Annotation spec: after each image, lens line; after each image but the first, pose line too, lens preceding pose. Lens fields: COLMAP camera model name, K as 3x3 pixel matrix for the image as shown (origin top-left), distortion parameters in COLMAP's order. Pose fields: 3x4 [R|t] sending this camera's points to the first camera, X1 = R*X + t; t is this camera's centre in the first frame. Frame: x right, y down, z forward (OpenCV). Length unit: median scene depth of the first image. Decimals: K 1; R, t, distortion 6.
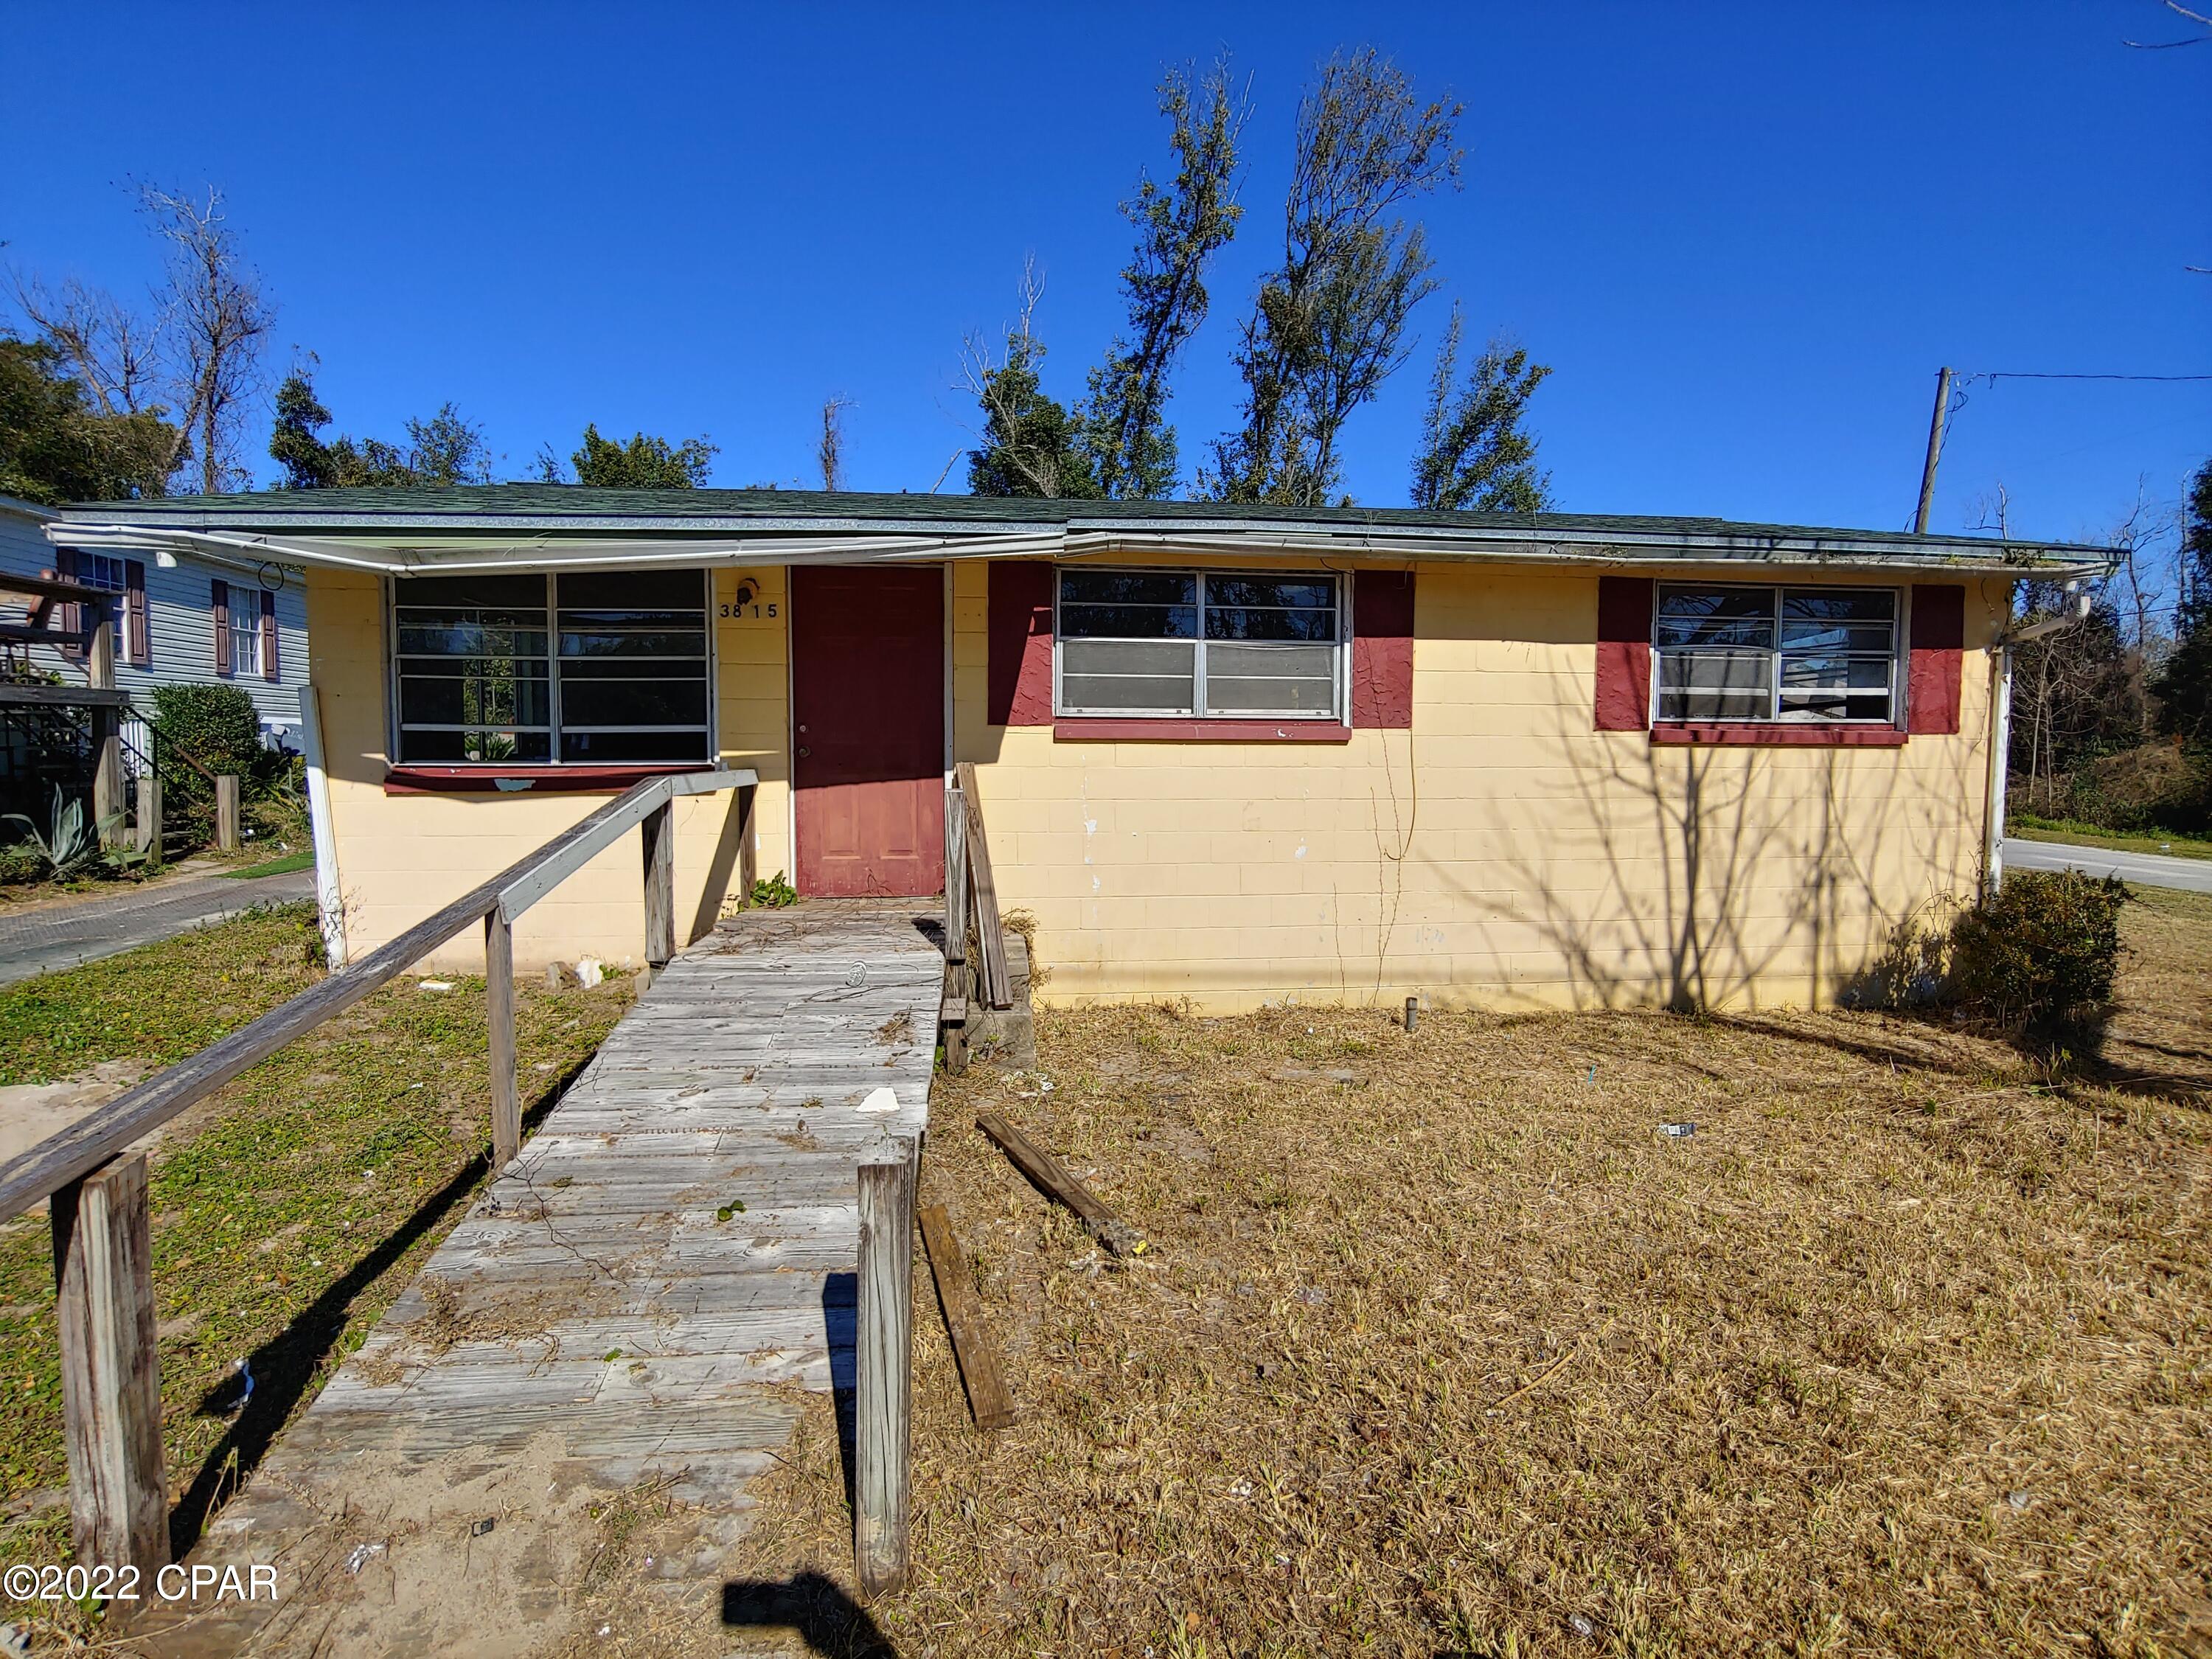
lens RADIAL K [[1074.6, 0, 1105.6], [0, 1074.6, 837.1], [0, 0, 1]] dist [-0.023165, 0.000238]
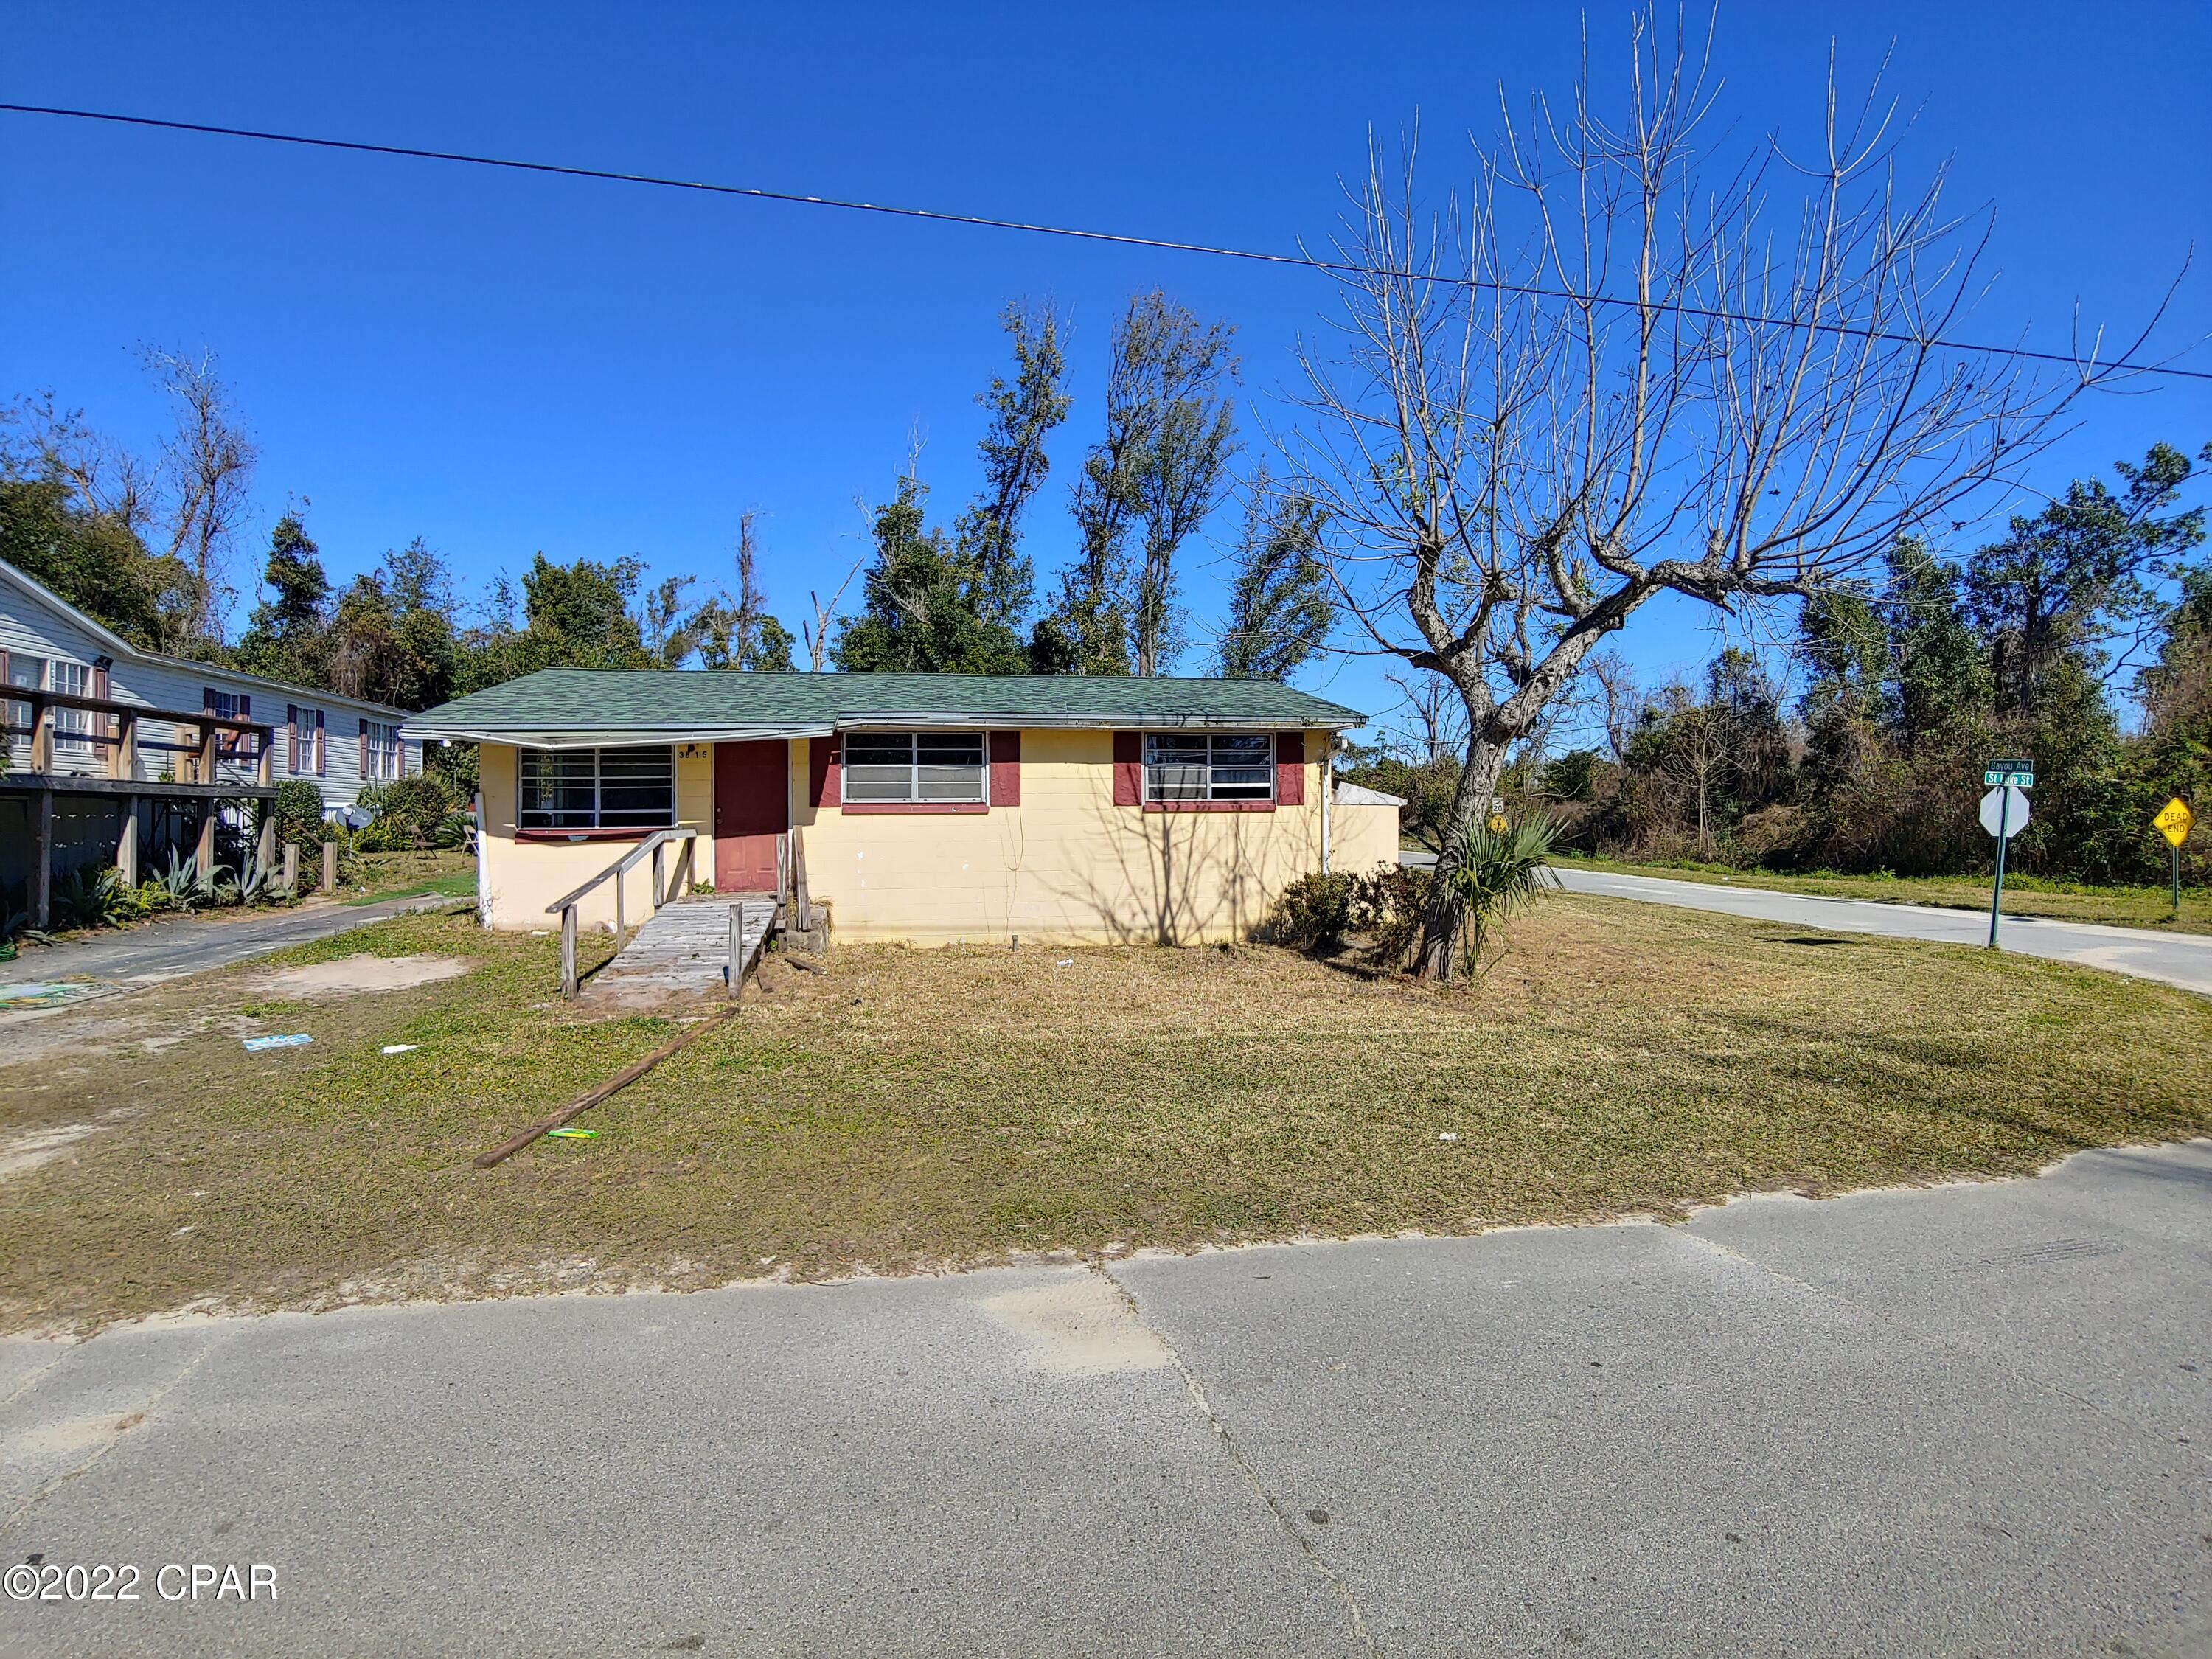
lens RADIAL K [[1074.6, 0, 1108.7], [0, 1074.6, 816.3], [0, 0, 1]] dist [-0.023165, 0.000238]
pose [[0.997095, -0.011812, 0.075246, 0.288553], [0.018082, 0.996369, -0.083197, 0.089146], [-0.073990, 0.084316, 0.993688, -1.025576]]
